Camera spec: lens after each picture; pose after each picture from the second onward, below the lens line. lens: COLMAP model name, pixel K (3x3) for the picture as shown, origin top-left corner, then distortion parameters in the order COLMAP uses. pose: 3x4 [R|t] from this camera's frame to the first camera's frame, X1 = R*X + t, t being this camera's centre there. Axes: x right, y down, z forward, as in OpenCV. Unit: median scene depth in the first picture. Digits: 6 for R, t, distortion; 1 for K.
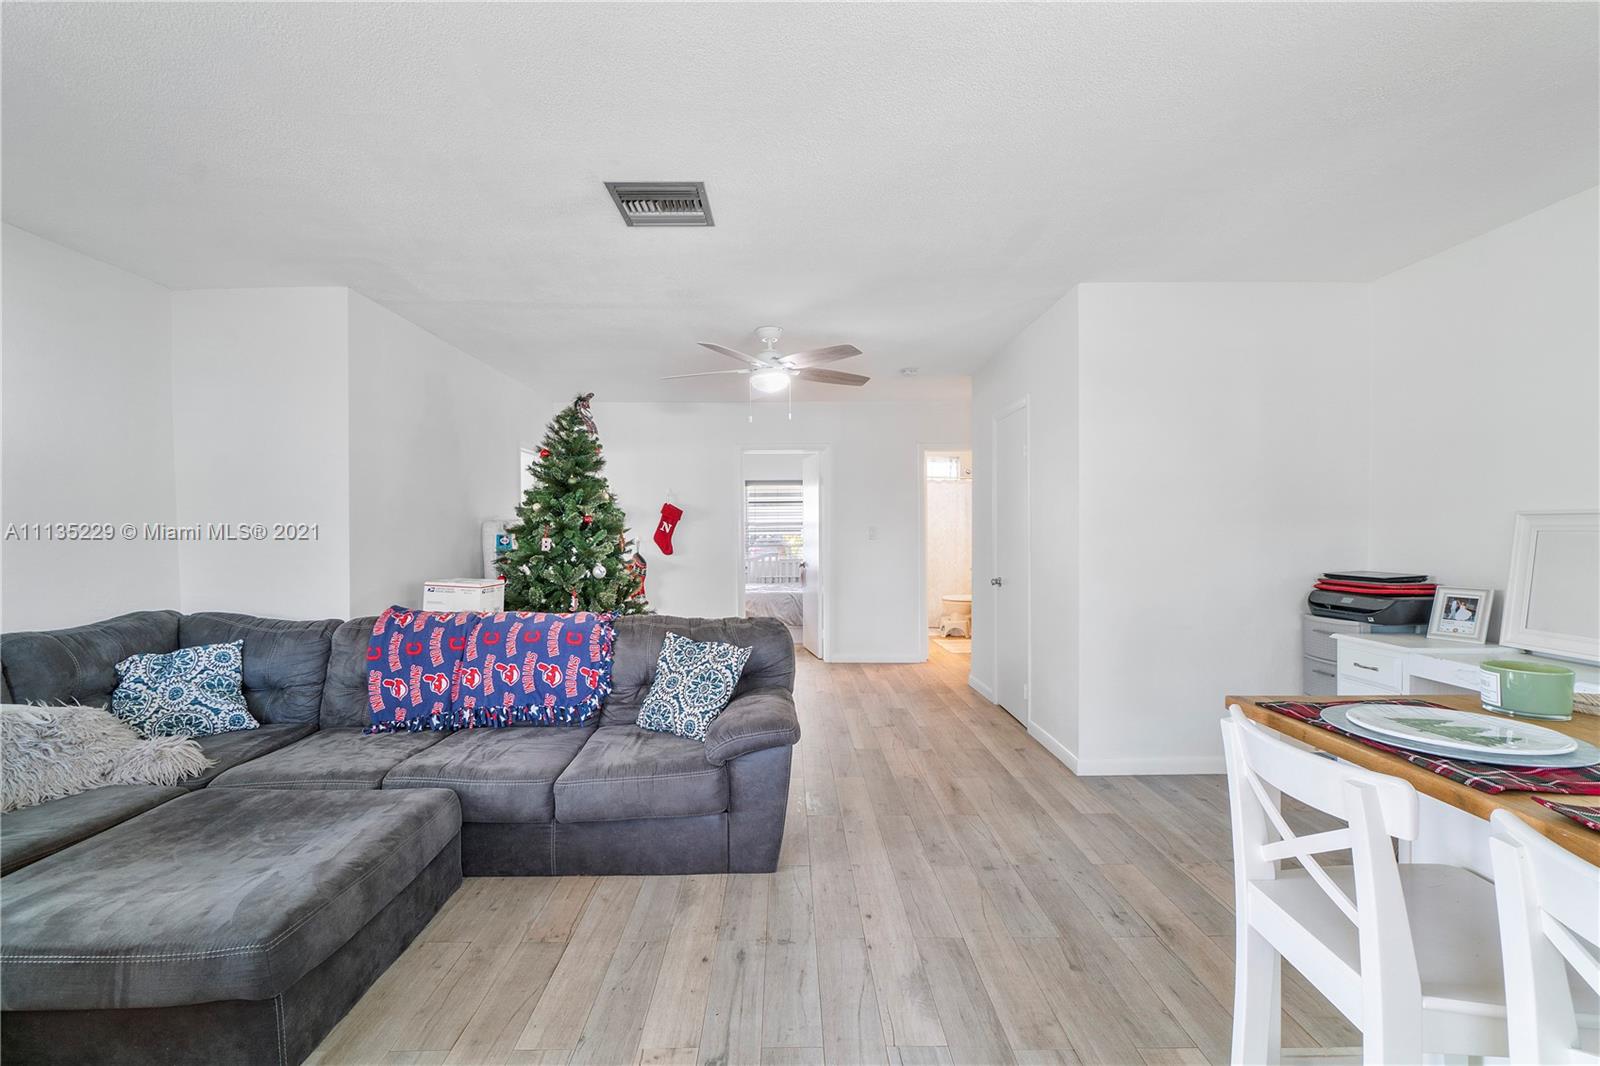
lens RADIAL K [[693.9, 0, 800.0], [0, 693.9, 533.0], [0, 0, 1]] dist [0.000431, -0.000037]
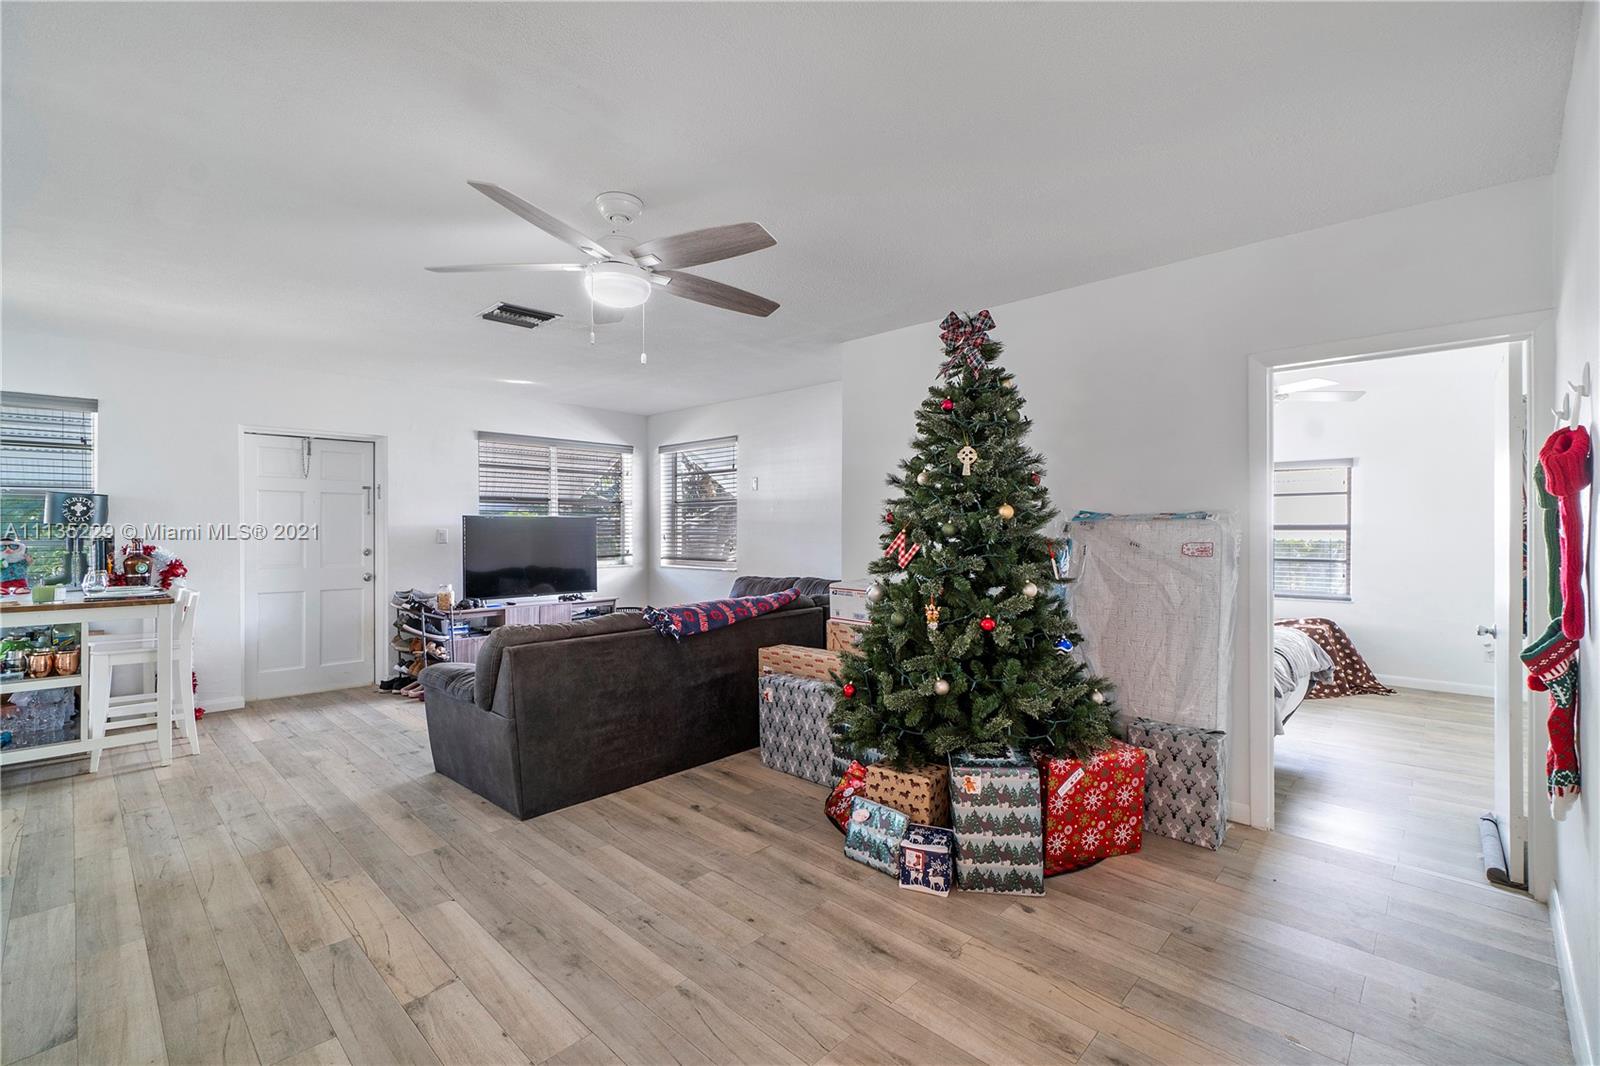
lens RADIAL K [[693.9, 0, 800.0], [0, 693.9, 533.0], [0, 0, 1]] dist [0.000431, -0.000037]
pose [[-0.698977, 0.004824, -0.715128, 0.374394], [-0.001487, 0.999965, 0.008198, -0.020404], [0.715142, 0.006793, -0.698946, 2.039445]]
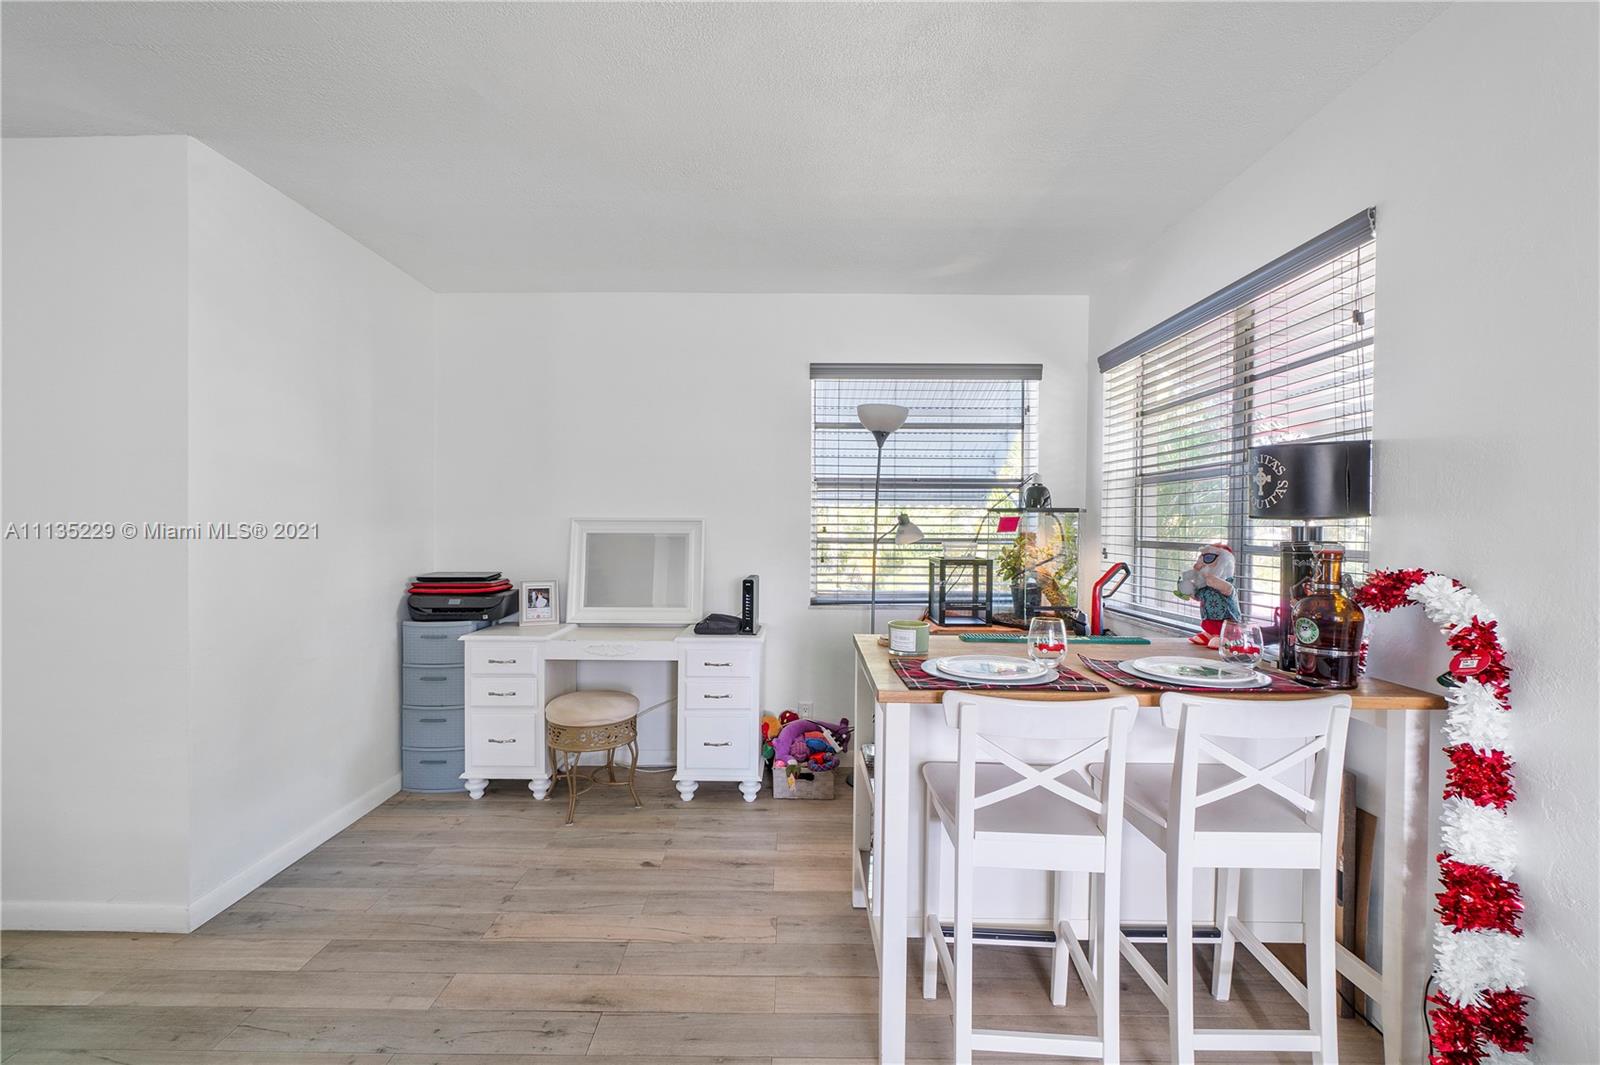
lens RADIAL K [[687.0, 0, 795.9], [0, 687.0, 534.0], [0, 0, 1]] dist [-0.001409, -0.000263]
pose [[0.023438, -0.011629, 0.999658, -0.215862], [0.000062, 0.999932, 0.011631, -0.014606], [-0.999725, -0.000211, 0.023437, 0.494357]]
